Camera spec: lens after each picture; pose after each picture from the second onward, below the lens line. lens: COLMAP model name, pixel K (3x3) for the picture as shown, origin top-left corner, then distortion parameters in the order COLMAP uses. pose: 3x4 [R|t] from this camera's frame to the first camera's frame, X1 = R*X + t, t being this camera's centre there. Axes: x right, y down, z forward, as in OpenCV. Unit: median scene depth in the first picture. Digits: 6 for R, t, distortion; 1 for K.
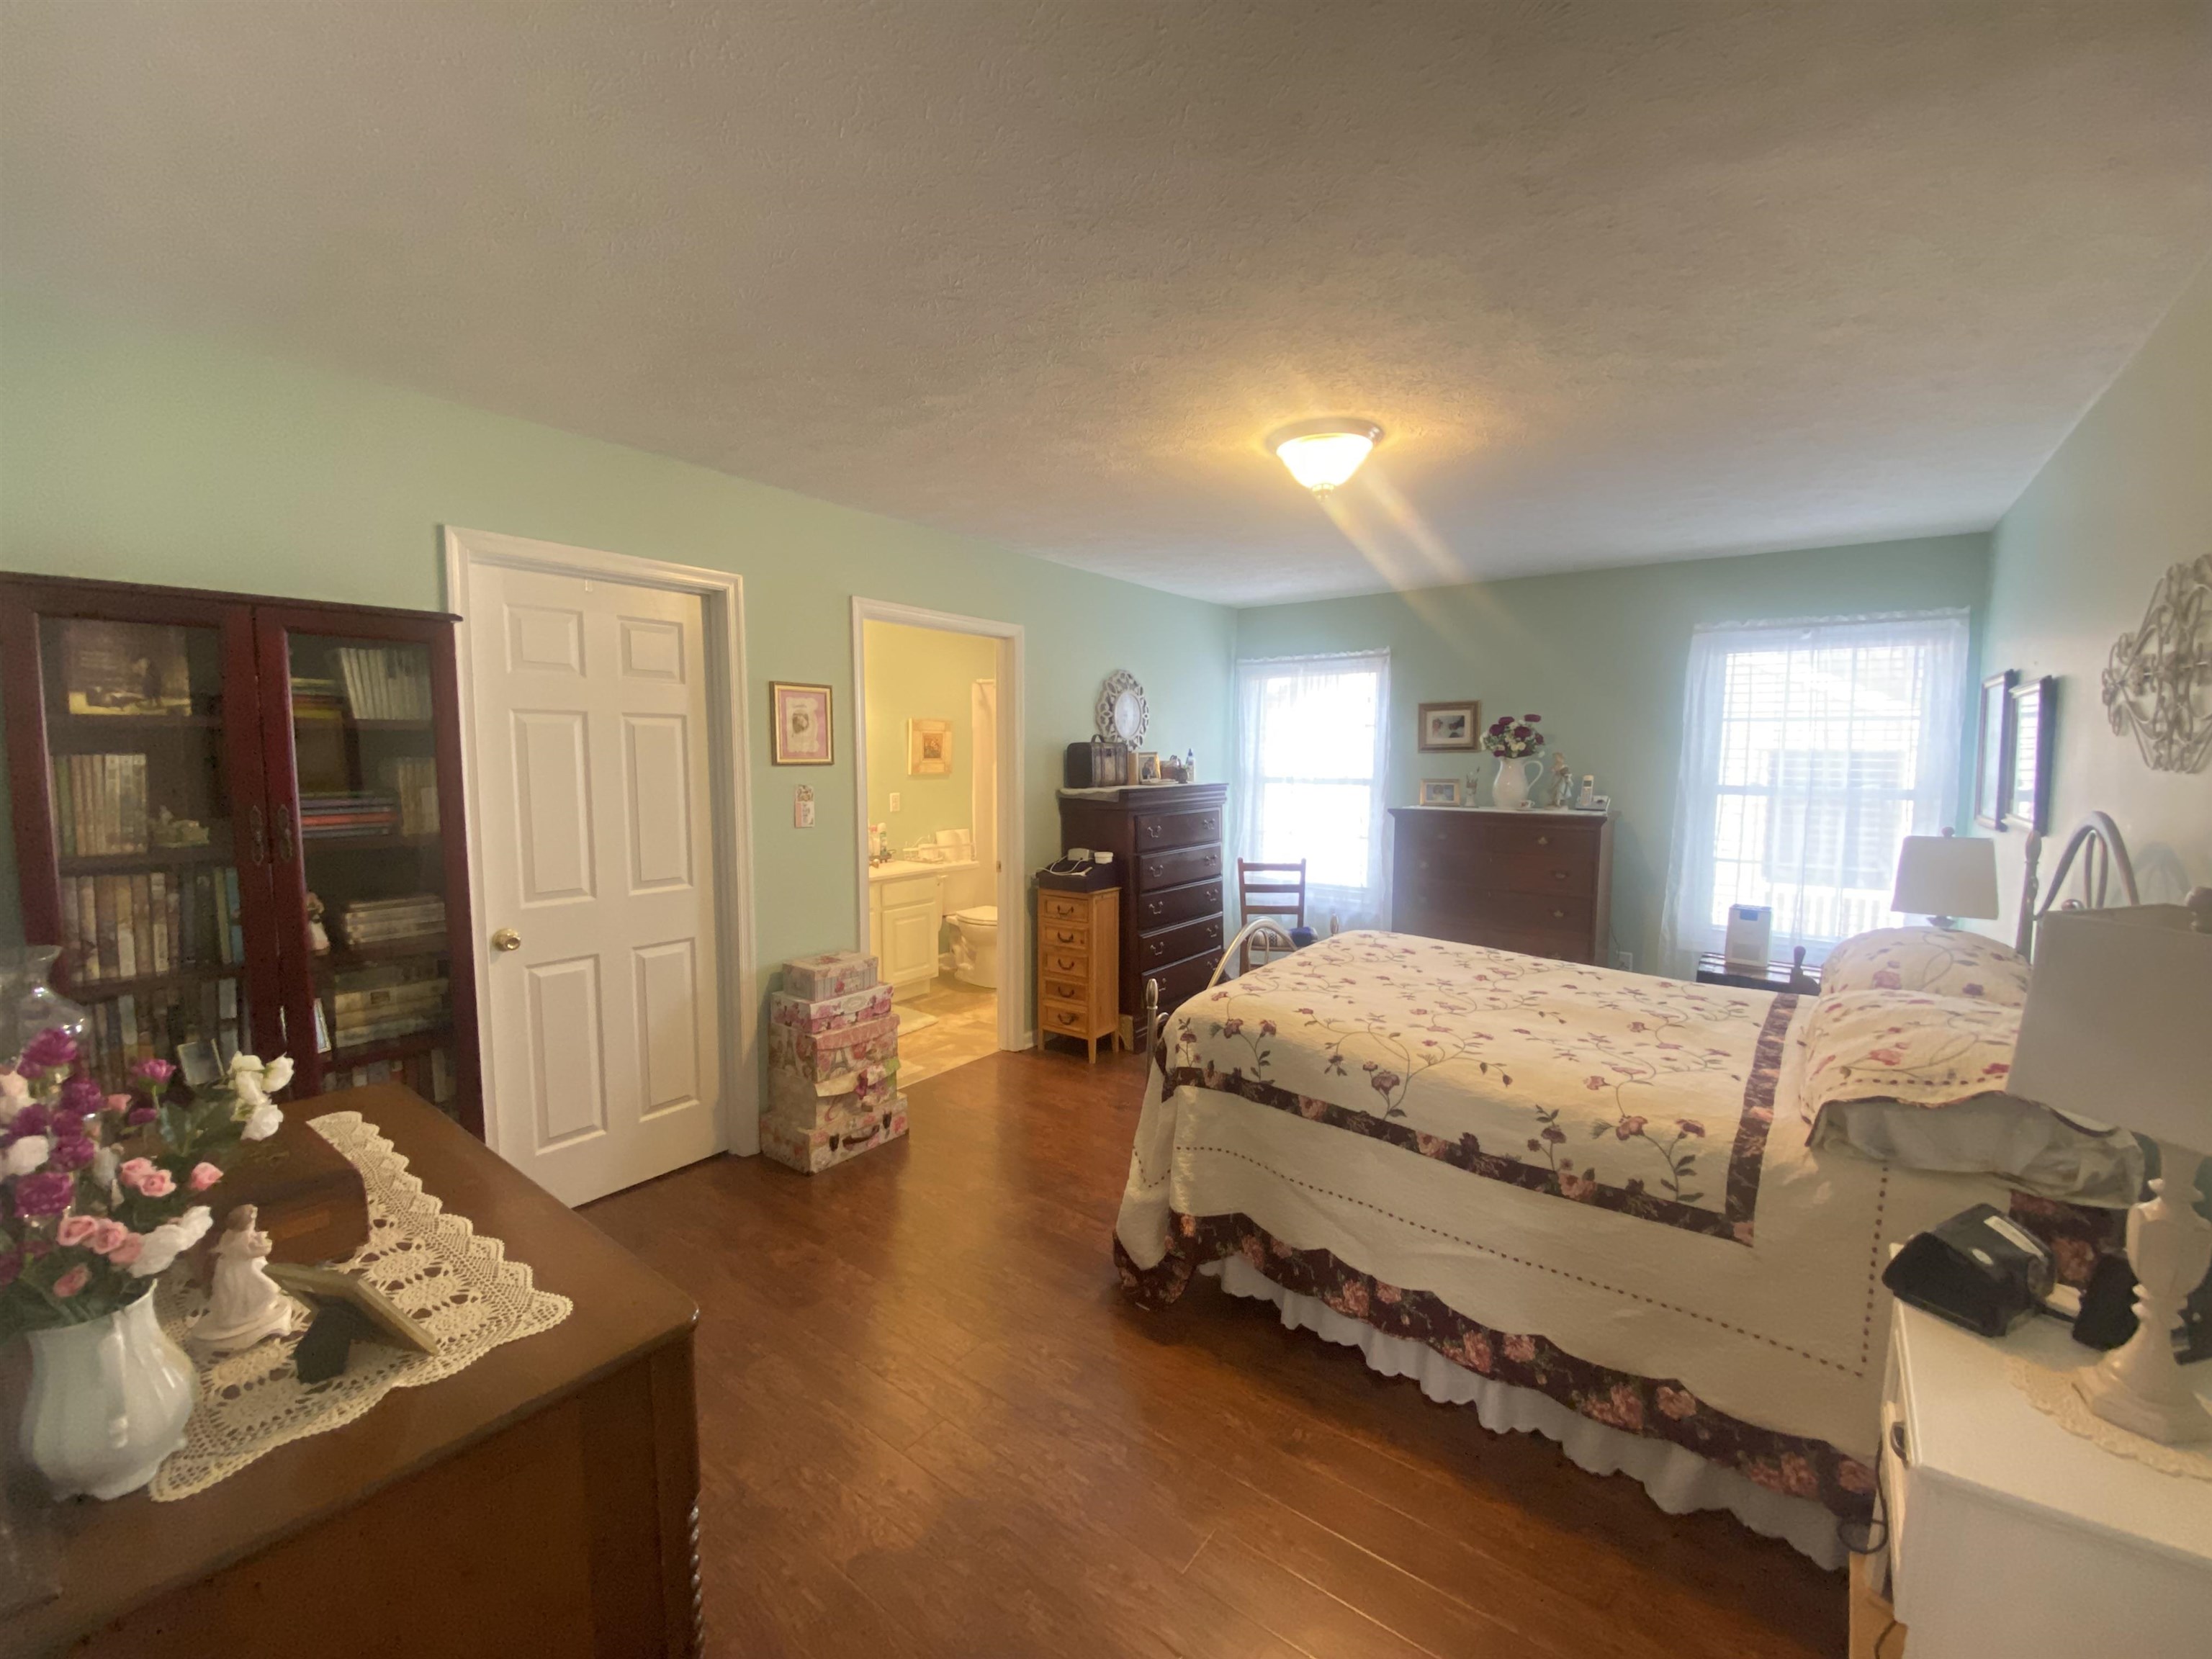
lens RADIAL K [[885.7, 0, 1114.7], [0, 885.7, 824.5], [0, 0, 1]] dist [0.005910, -0.013582]
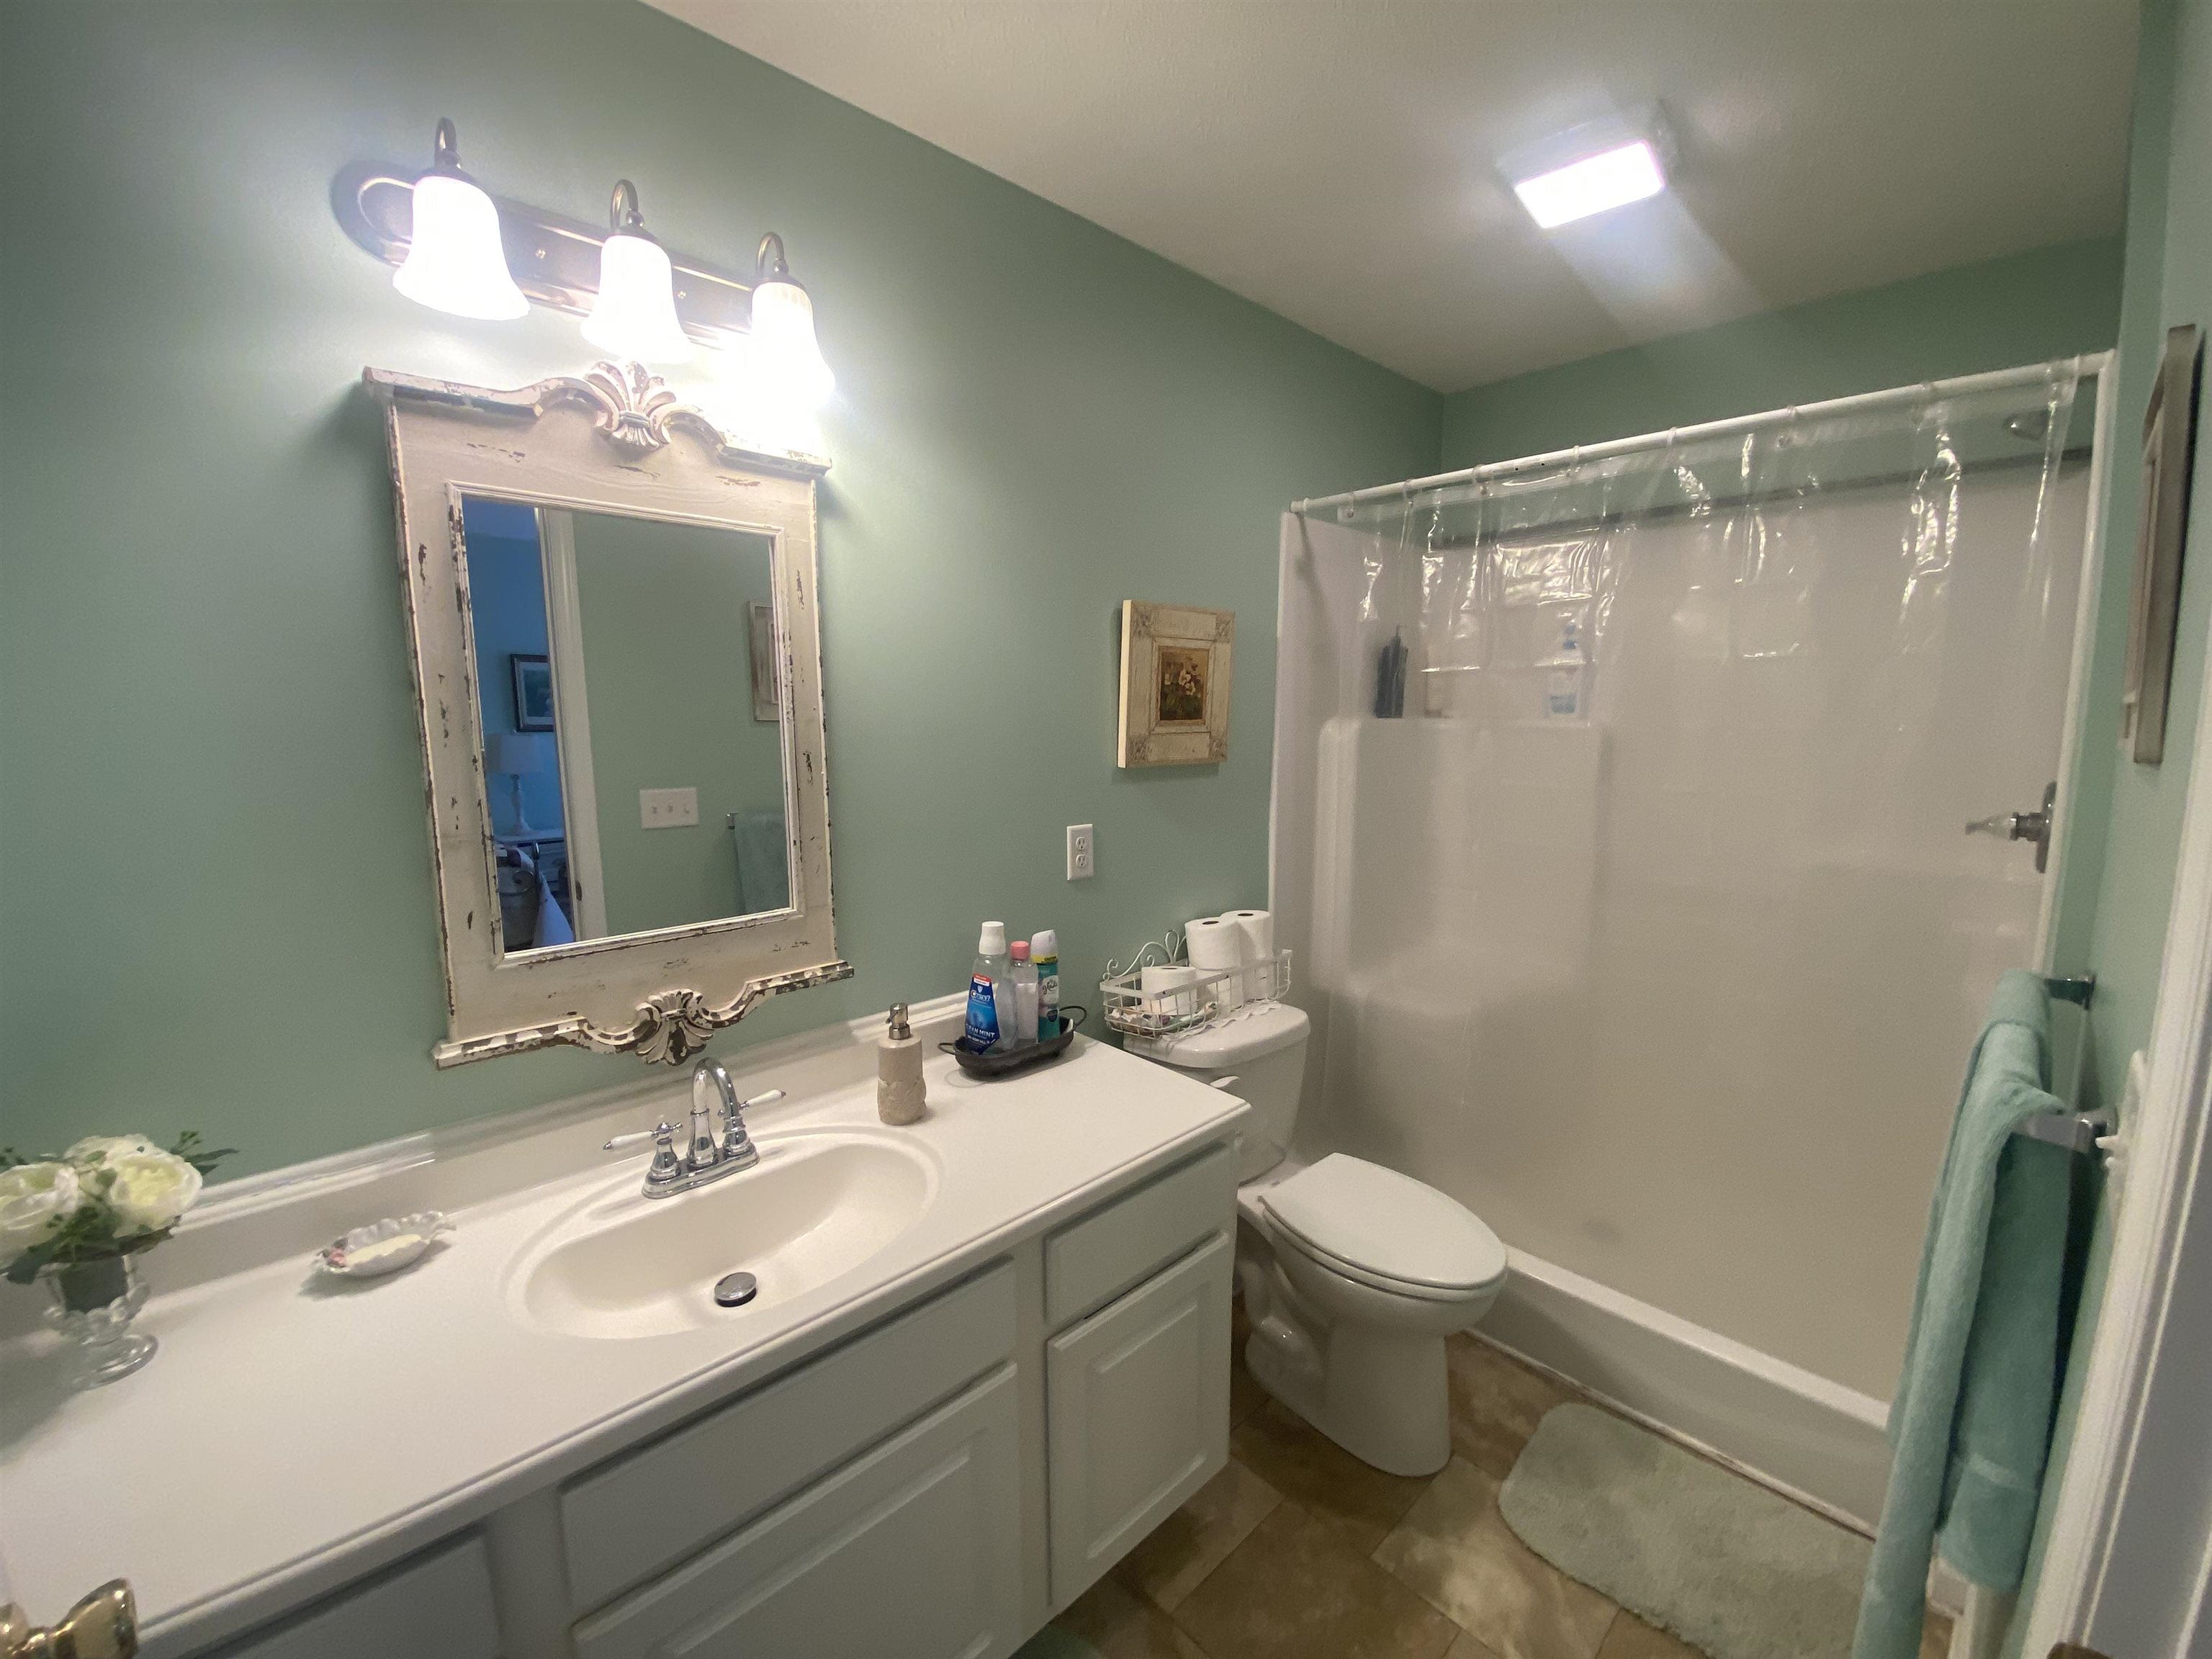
lens RADIAL K [[885.7, 0, 1108.9], [0, 885.7, 837.5], [0, 0, 1]] dist [0.005910, -0.013582]
pose [[0.987043, 0.019121, -0.159311, -0.177597], [-0.008994, 0.997906, 0.064049, -0.050742], [0.160202, -0.061787, 0.985149, 0.649874]]
